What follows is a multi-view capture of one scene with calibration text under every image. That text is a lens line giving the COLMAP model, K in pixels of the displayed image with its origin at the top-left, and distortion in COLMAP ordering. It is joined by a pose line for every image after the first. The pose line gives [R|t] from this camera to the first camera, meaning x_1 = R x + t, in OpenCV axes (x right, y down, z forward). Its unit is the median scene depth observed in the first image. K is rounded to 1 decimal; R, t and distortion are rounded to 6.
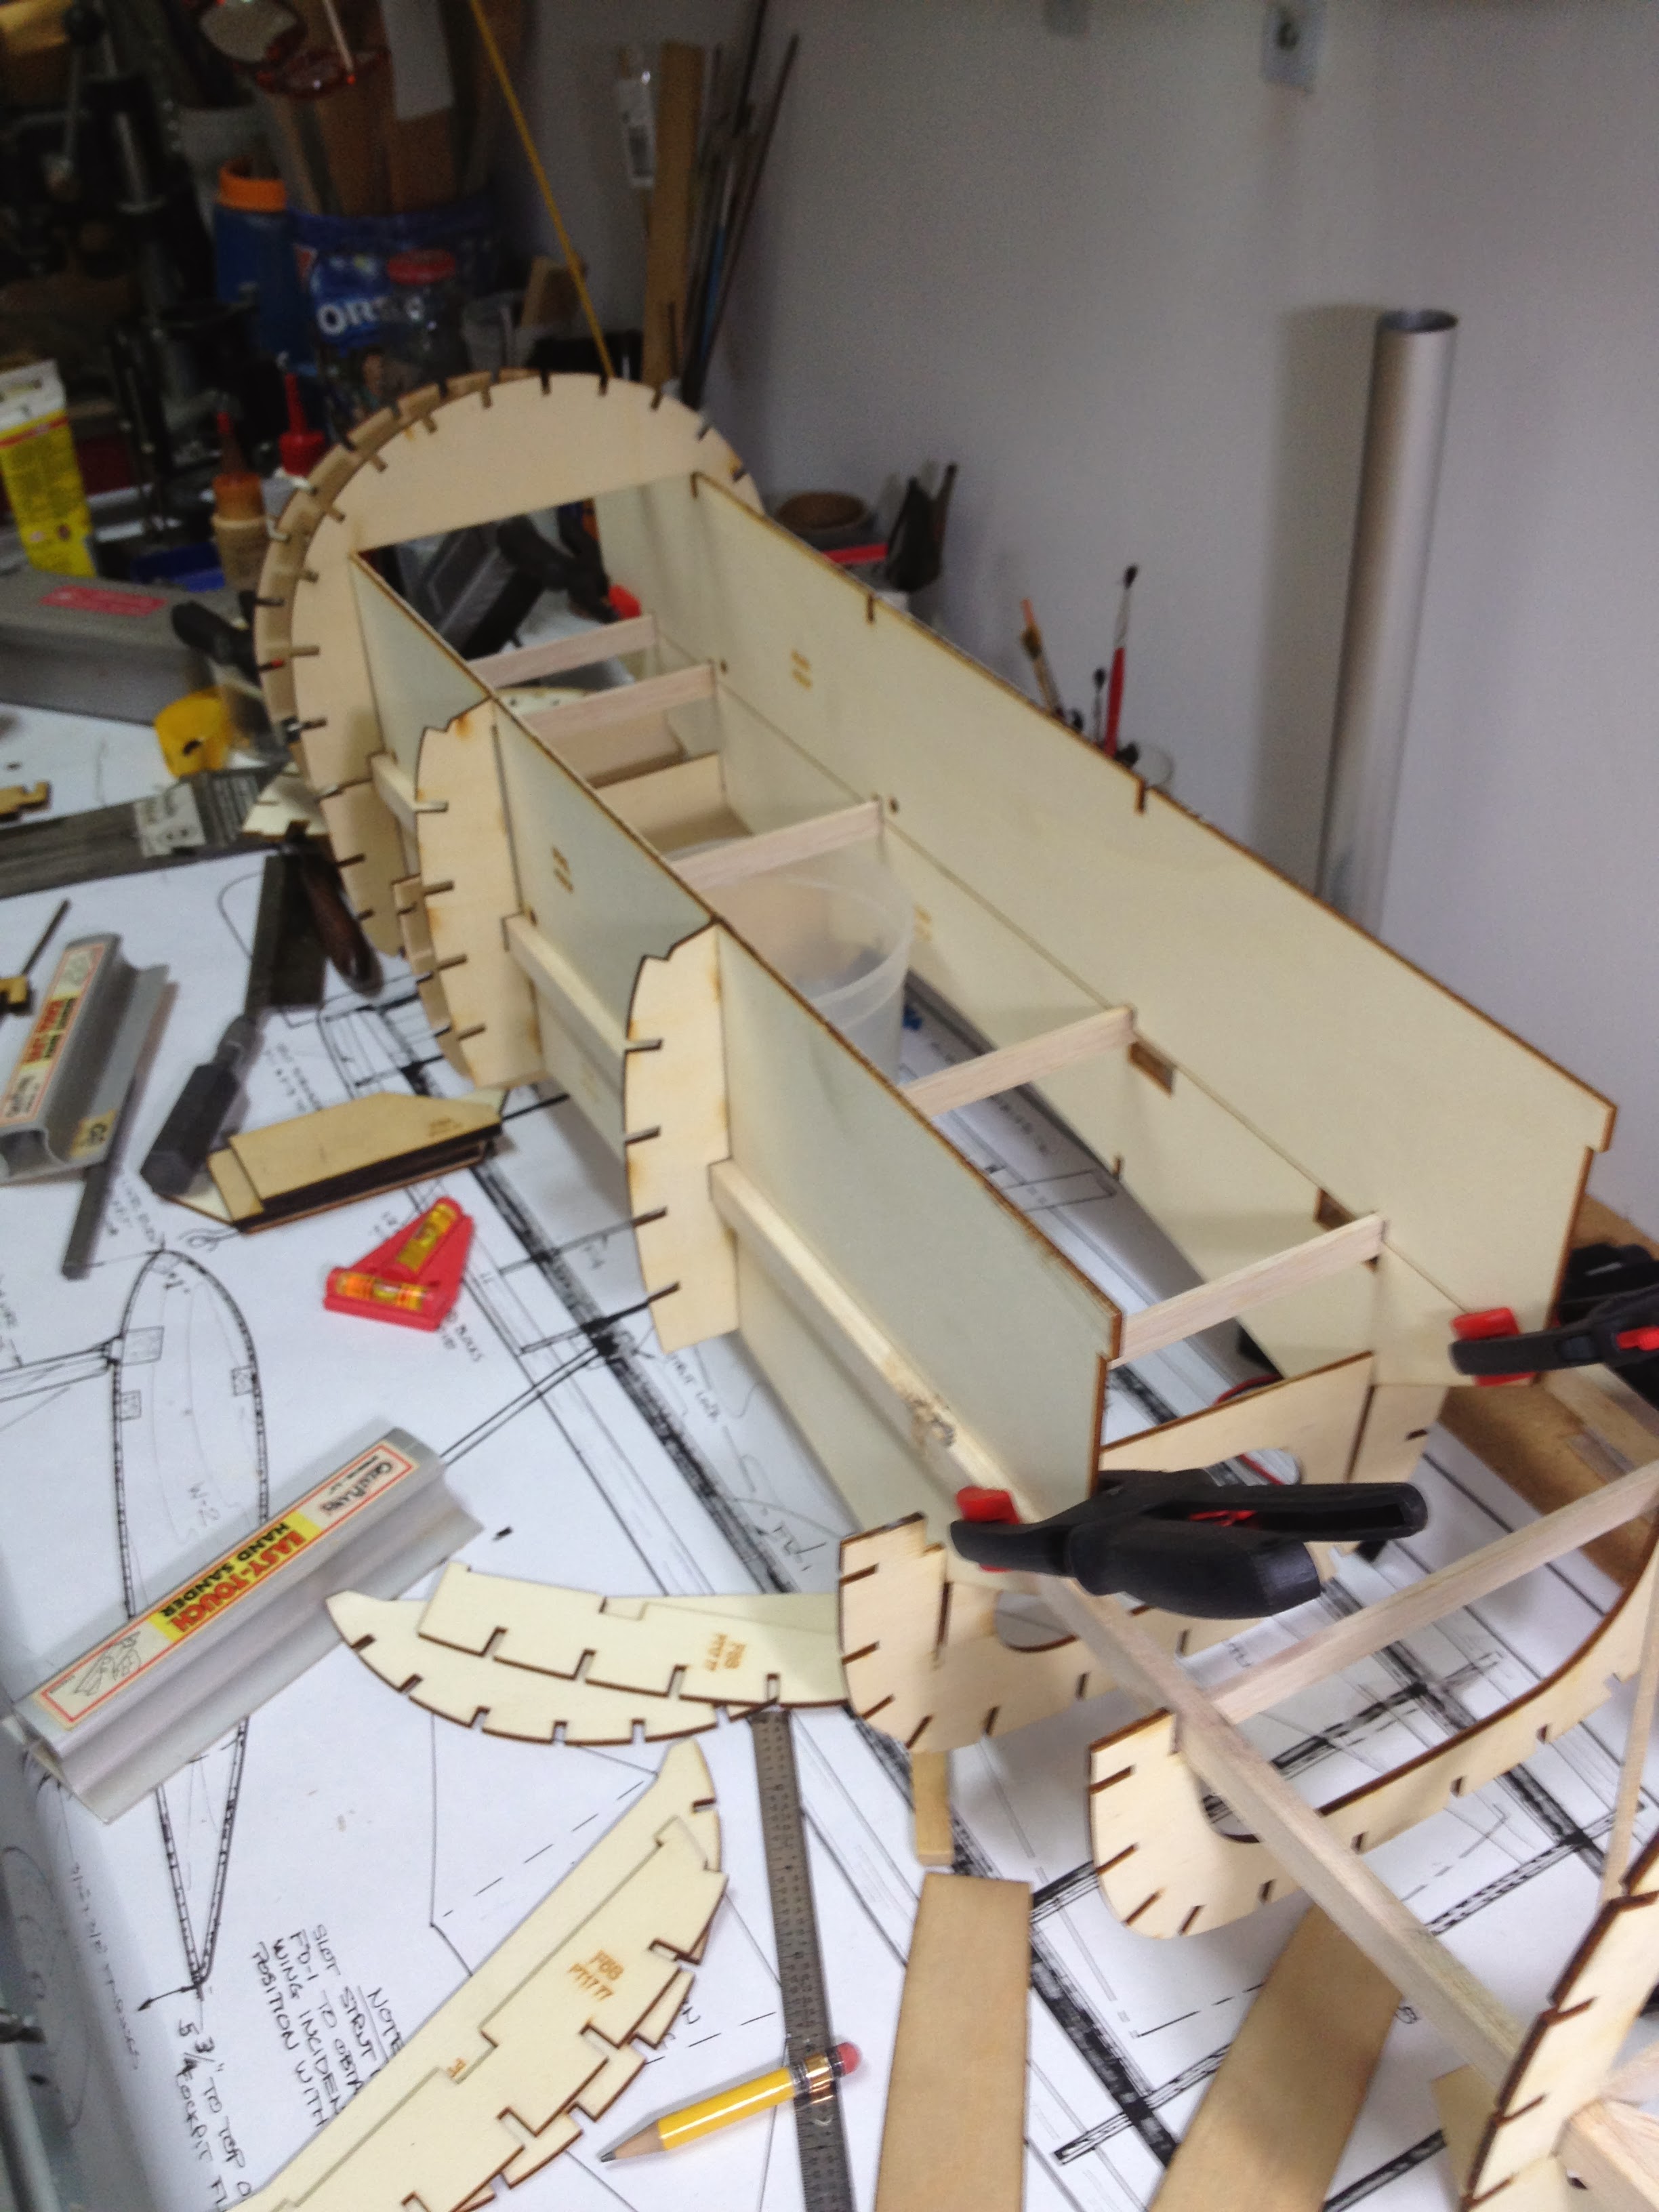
lens RADIAL K [[2087.1, 0, 829.5], [0, 2087.1, 1106.0], [0, 0, 1]] dist [-0.044594, 0.012026]
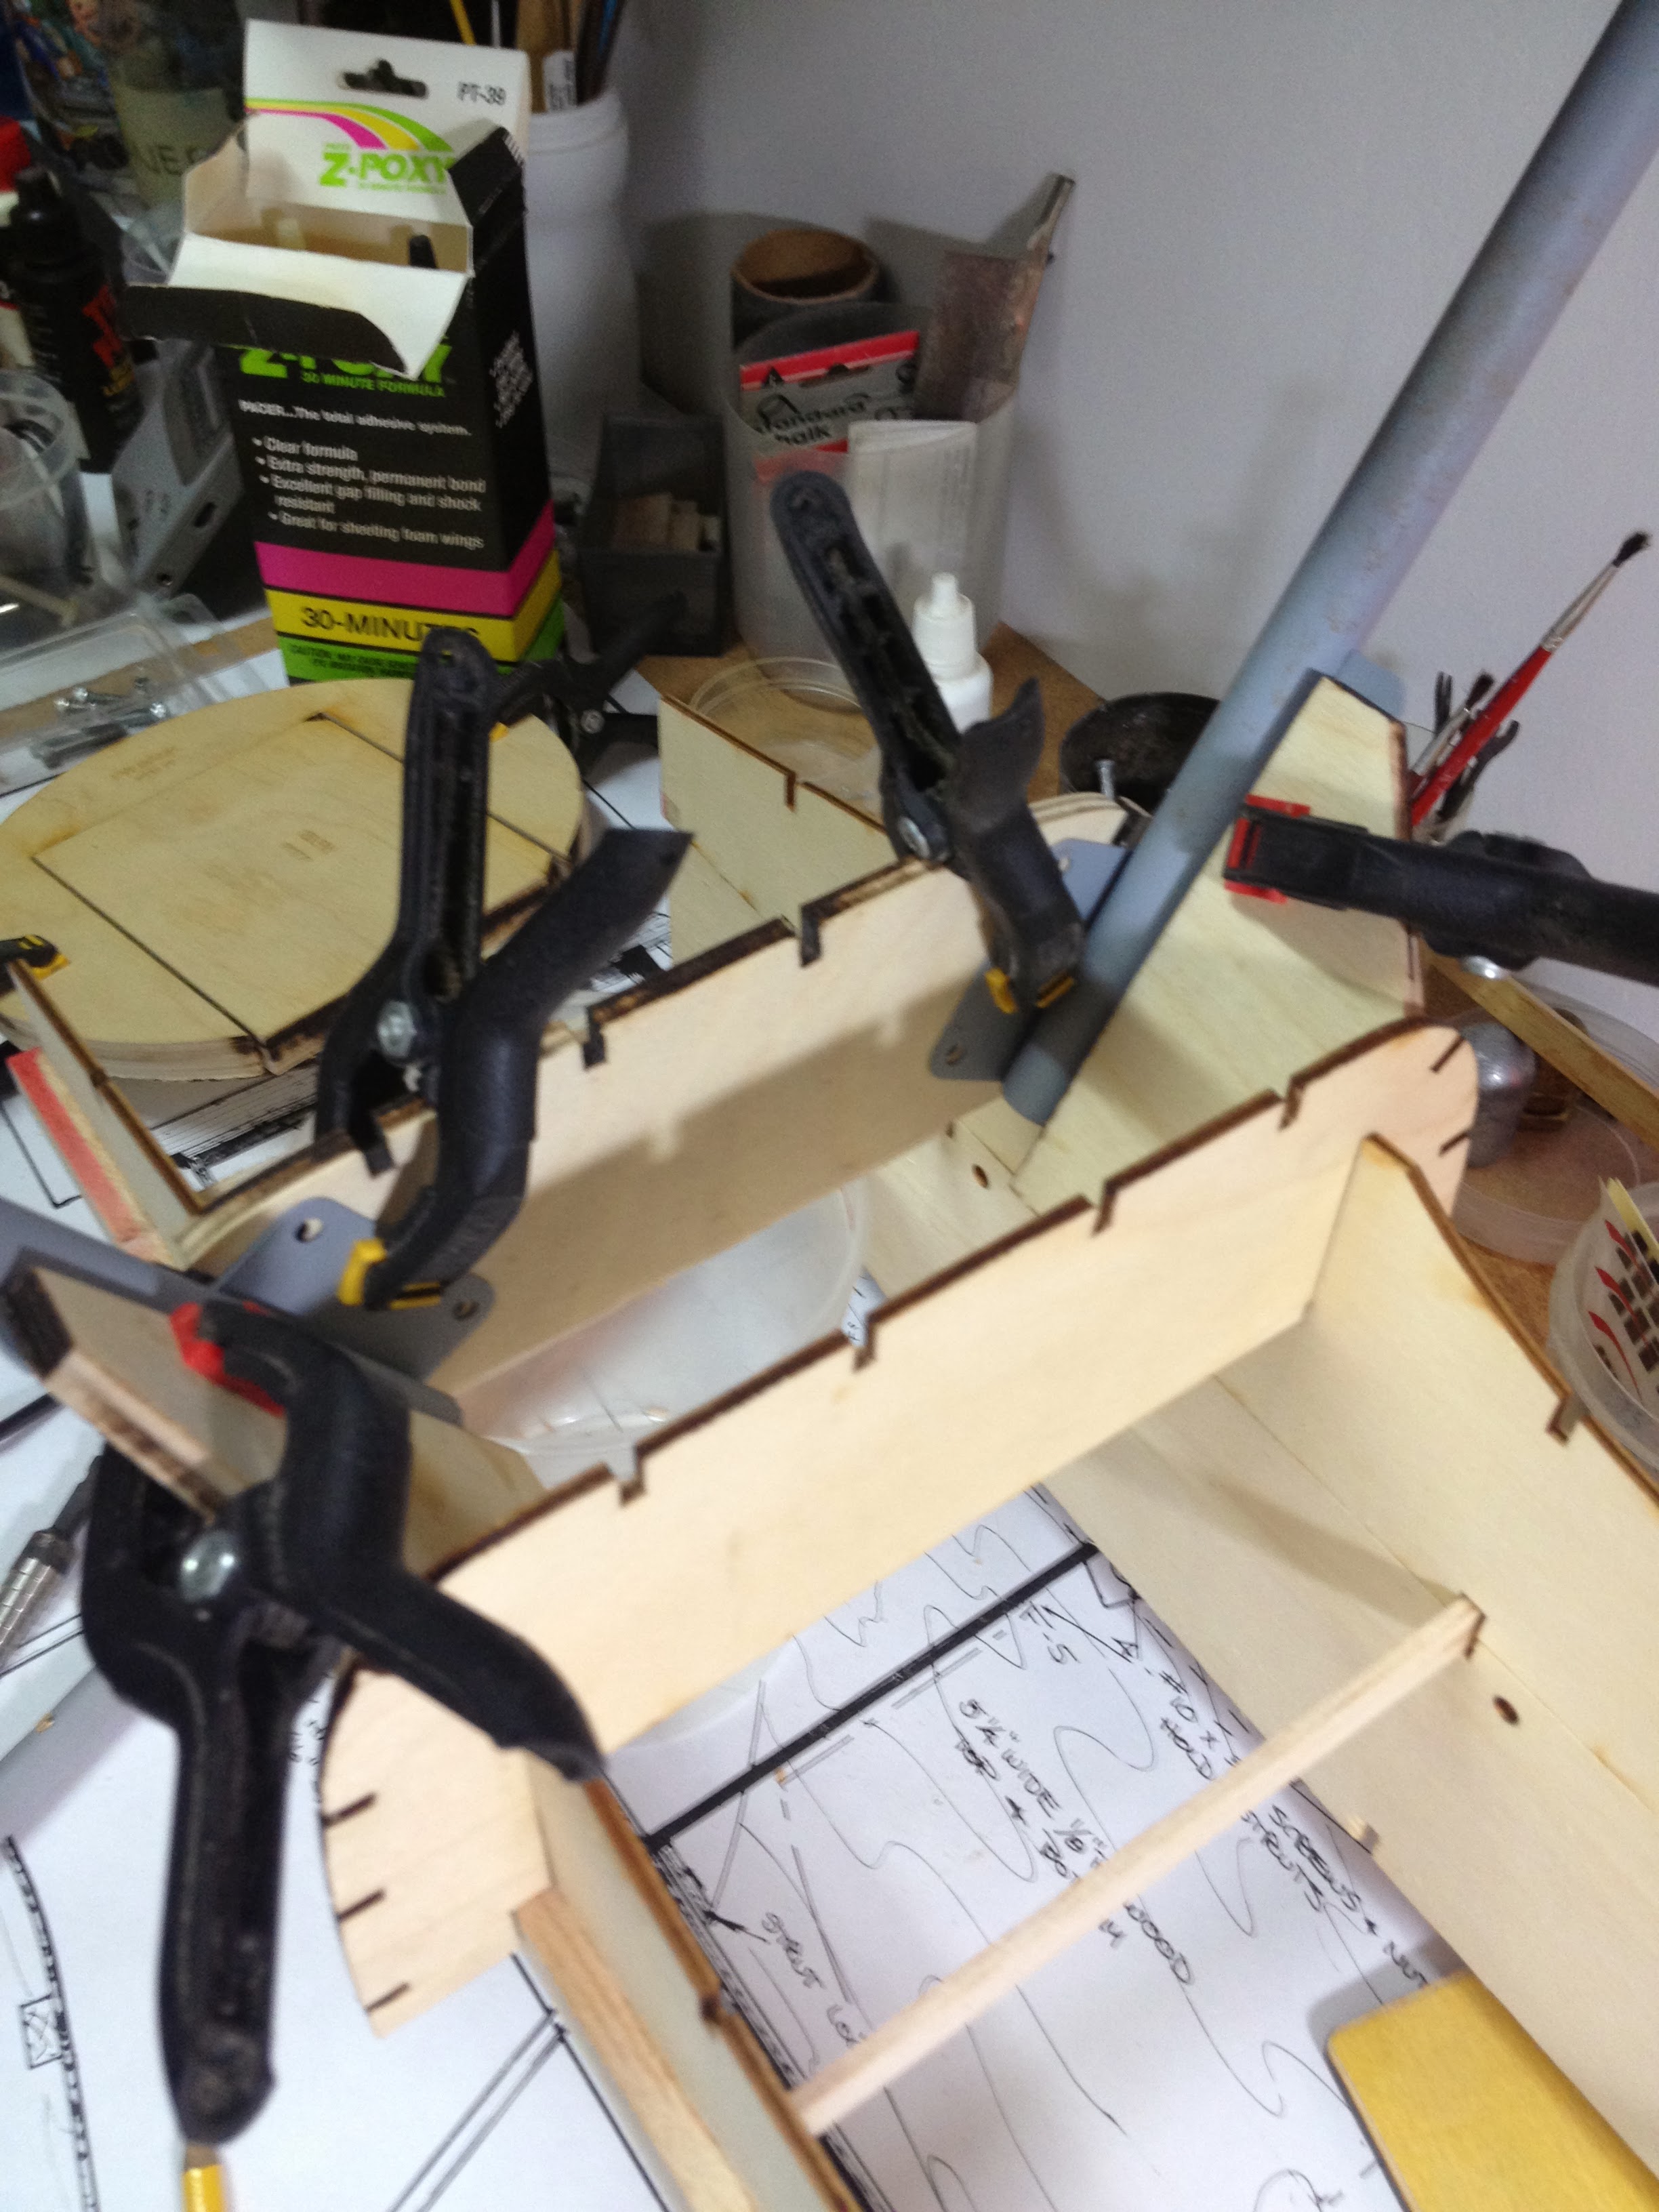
lens RADIAL K [[2087.1, 0, 829.5], [0, 2087.1, 1106.0], [0, 0, 1]] dist [-0.044594, 0.012026]
pose [[0.995104, -0.056739, 0.080922, -0.096328], [0.040120, 0.980197, 0.193919, -0.228003], [-0.090322, -0.189723, 0.977674, 0.473769]]
